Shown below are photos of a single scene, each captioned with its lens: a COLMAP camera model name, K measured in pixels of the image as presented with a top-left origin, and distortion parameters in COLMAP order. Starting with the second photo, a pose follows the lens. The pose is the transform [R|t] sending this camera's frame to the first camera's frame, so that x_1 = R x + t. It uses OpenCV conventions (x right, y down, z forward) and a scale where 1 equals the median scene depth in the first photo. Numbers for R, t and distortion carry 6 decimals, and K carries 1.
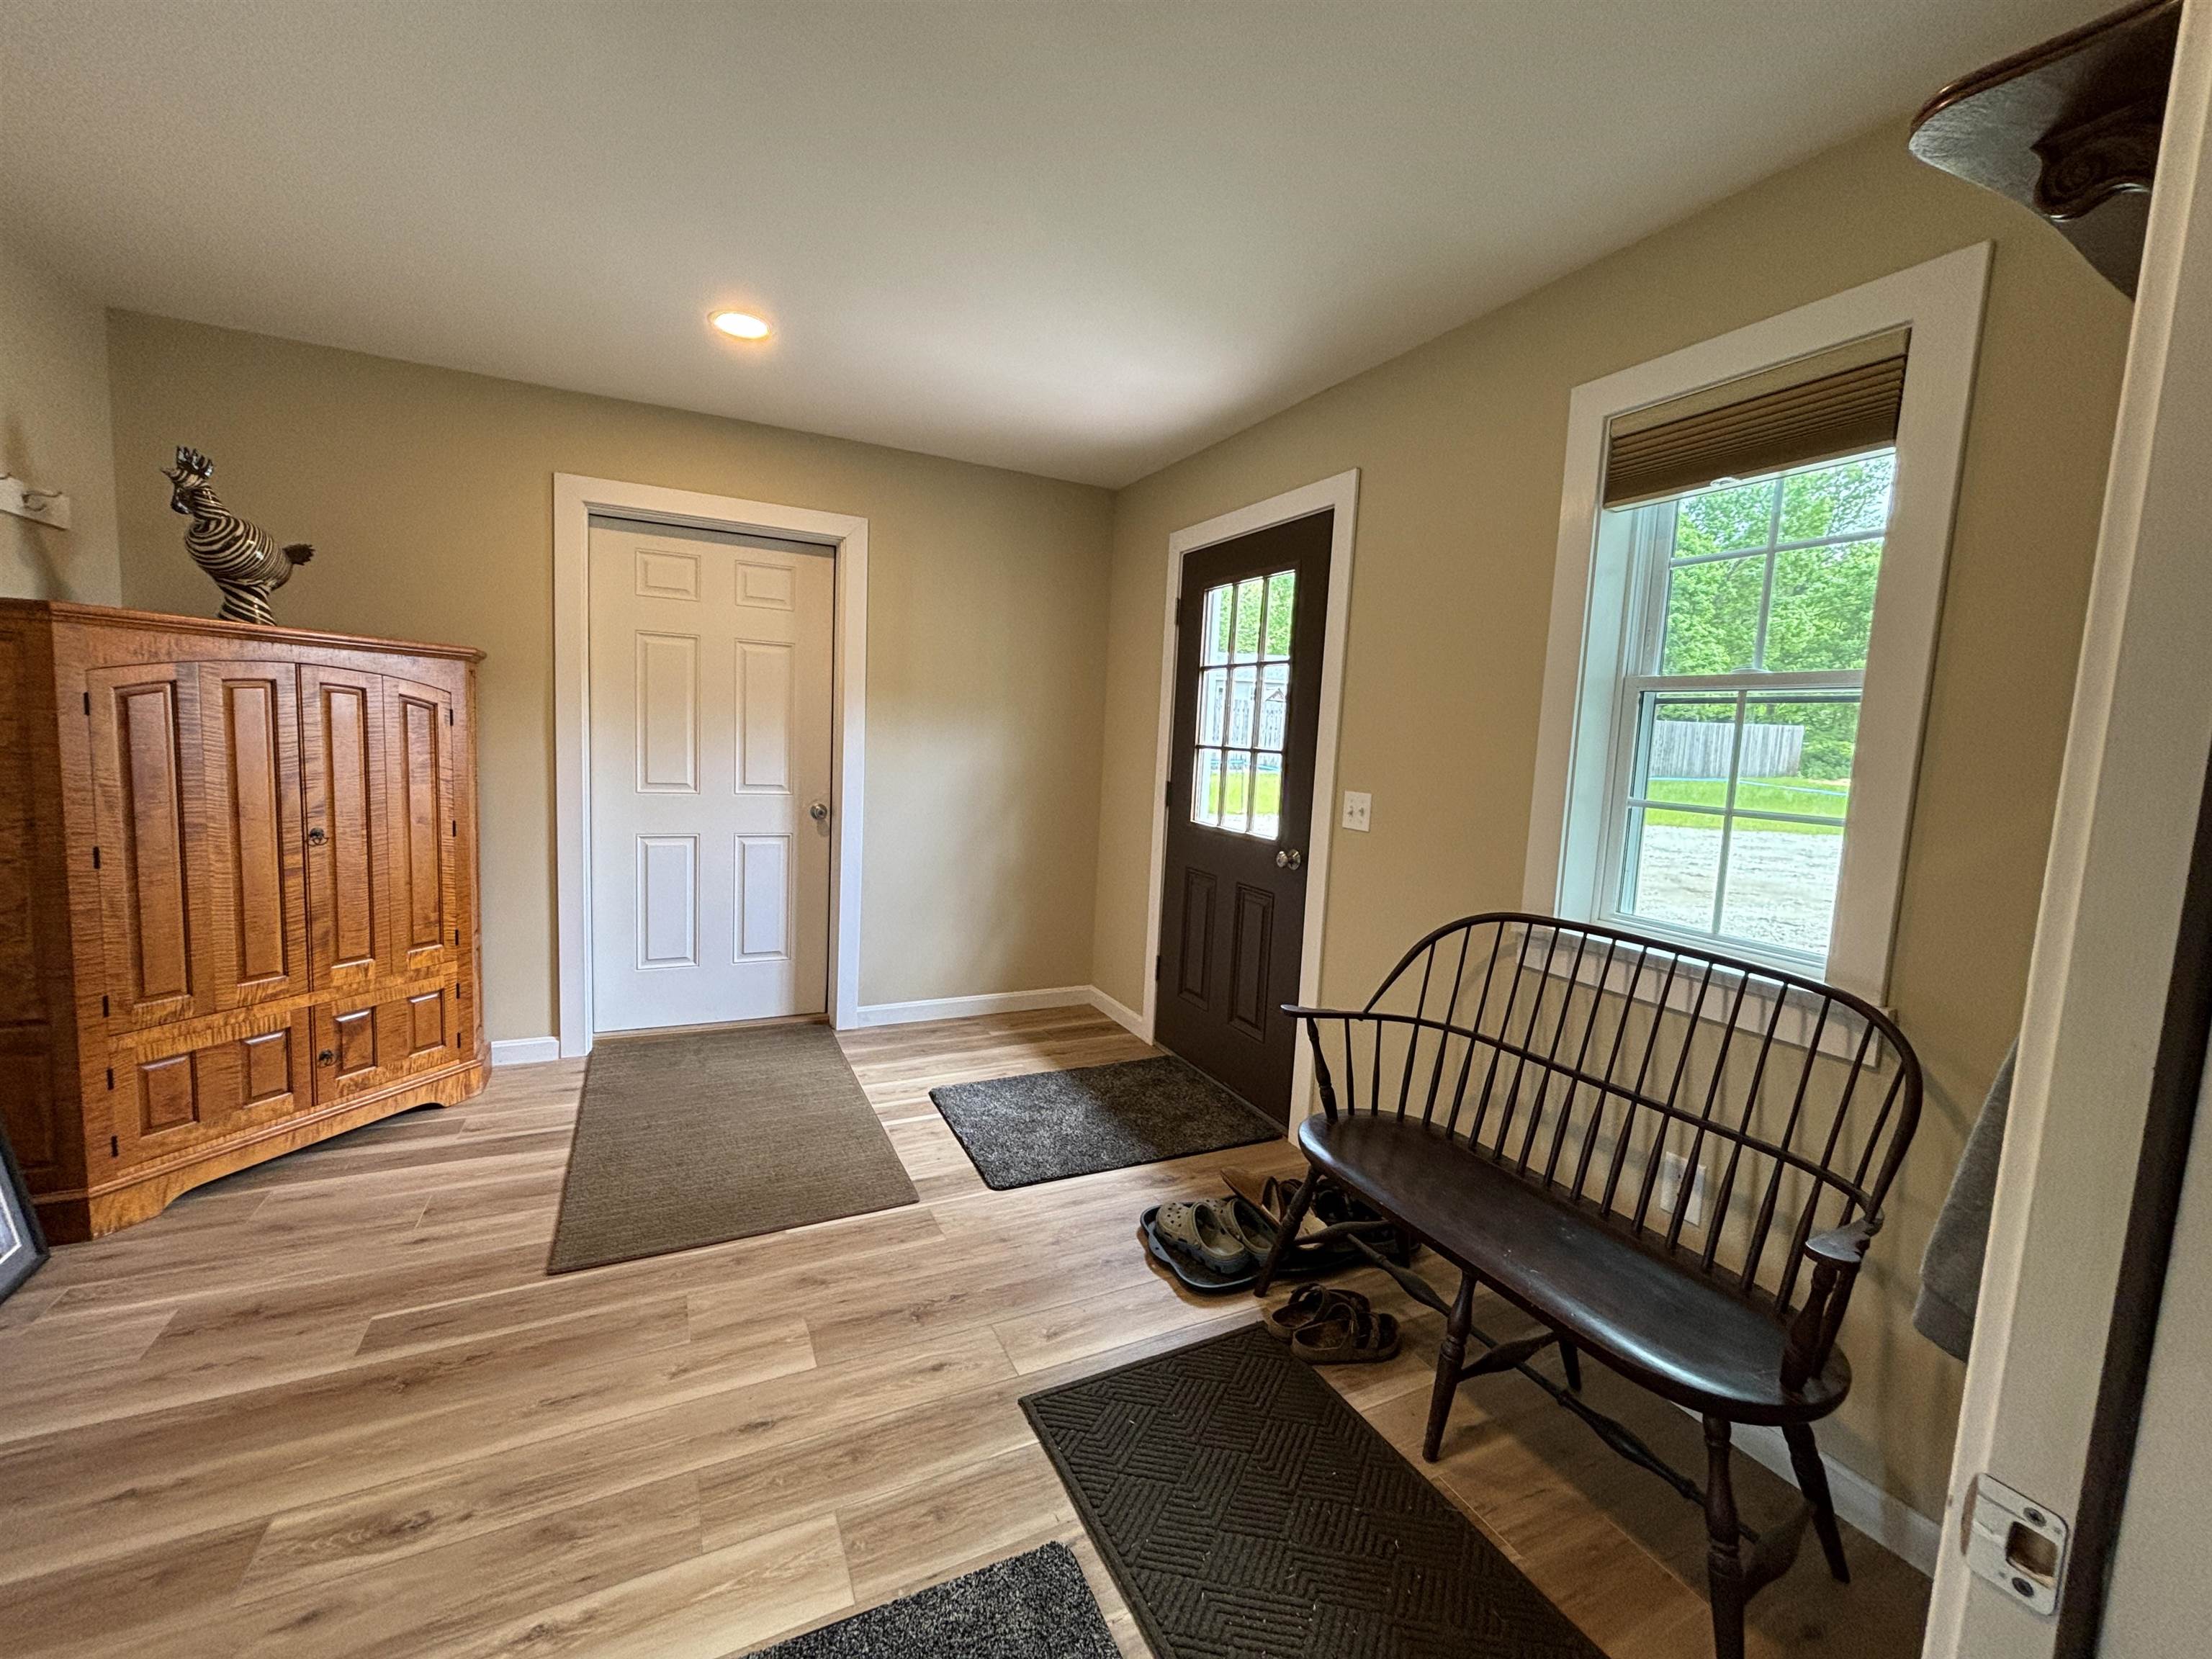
lens RADIAL K [[895.2, 0, 1106.0], [0, 895.2, 829.5], [0, 0, 1]] dist [-0.000295, 0.000277]
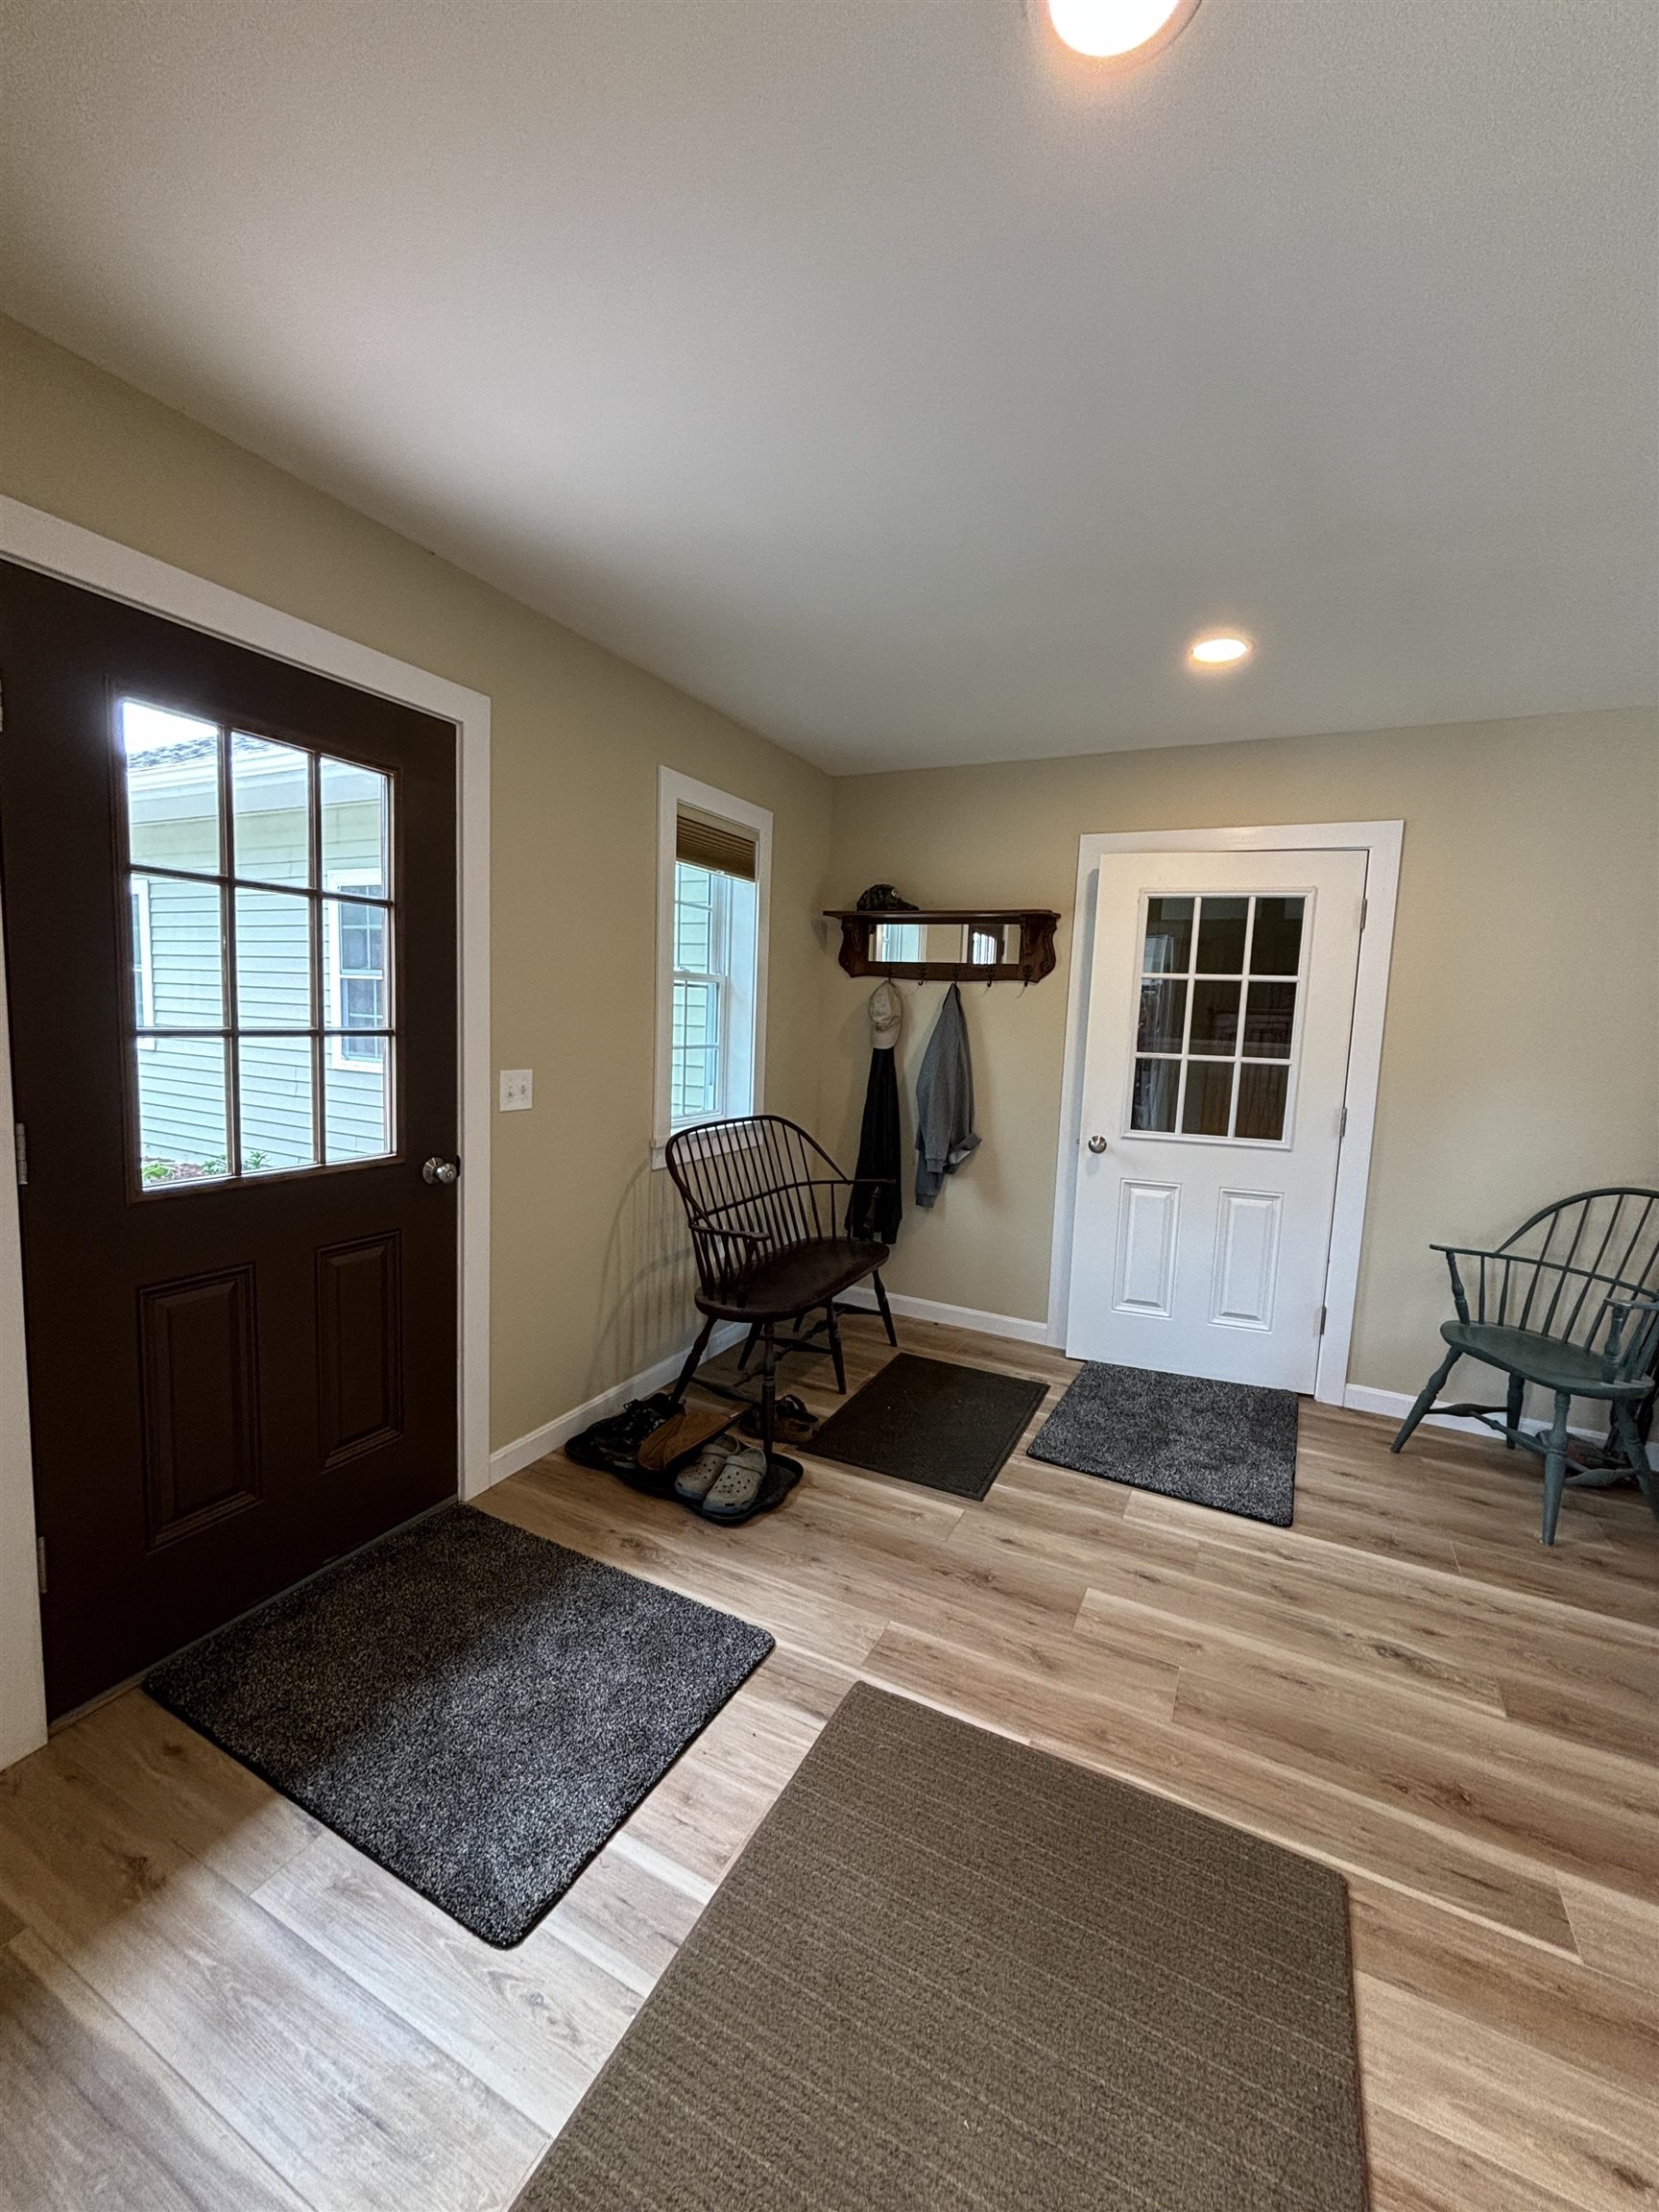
lens RADIAL K [[895.2, 0, 829.5], [0, 895.2, 1106.0], [0, 0, 1]] dist [-0.000295, 0.000277]
pose [[-0.594853, -0.163745, 0.786980, -0.797920], [0.013287, 0.976896, 0.213303, -0.244248], [-0.803725, 0.137341, -0.578934, 1.570821]]
